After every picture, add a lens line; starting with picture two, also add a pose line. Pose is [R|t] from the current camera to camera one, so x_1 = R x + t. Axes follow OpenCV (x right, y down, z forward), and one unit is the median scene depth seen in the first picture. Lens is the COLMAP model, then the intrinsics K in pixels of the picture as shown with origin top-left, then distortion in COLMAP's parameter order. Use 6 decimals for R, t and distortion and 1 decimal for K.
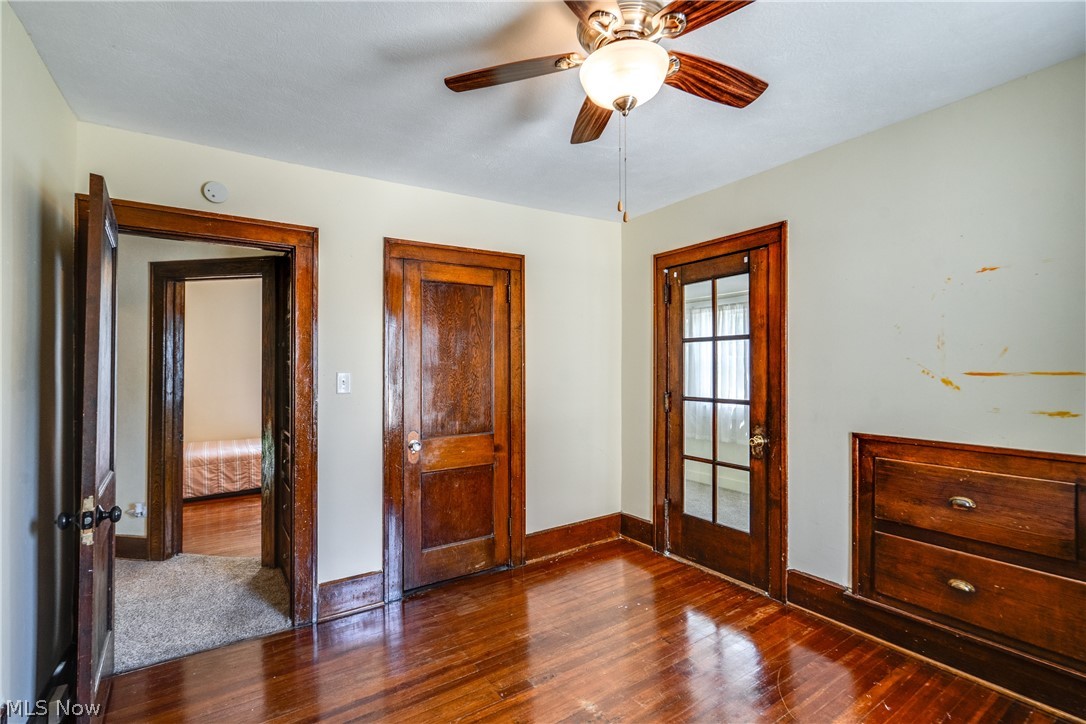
lens RADIAL K [[487.9, 0, 536.8], [0, 487.9, 365.5], [0, 0, 1]] dist [-0.007929, 0.000937]
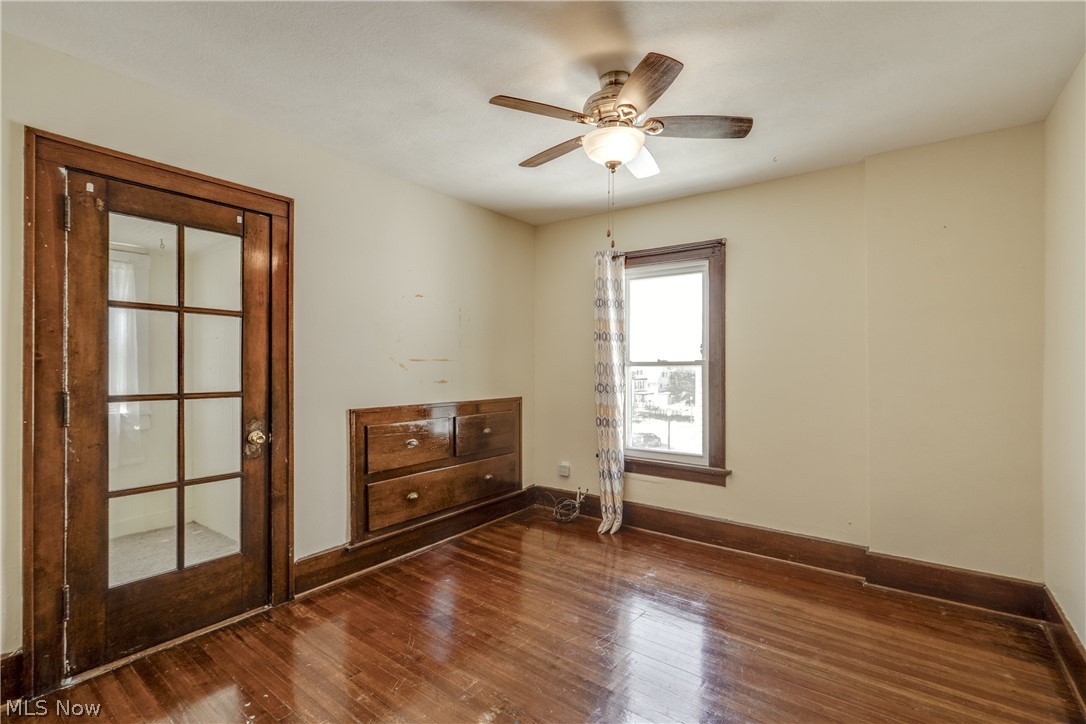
lens RADIAL K [[492.0, 0, 546.7], [0, 492.0, 364.0], [0, 0, 1]] dist [-0.000009, 0.000809]
pose [[-0.350865, 0.006575, 0.936403, -0.542686], [-0.008248, 0.999915, -0.010112, 0.030362], [-0.936390, -0.011272, -0.350781, 0.830750]]
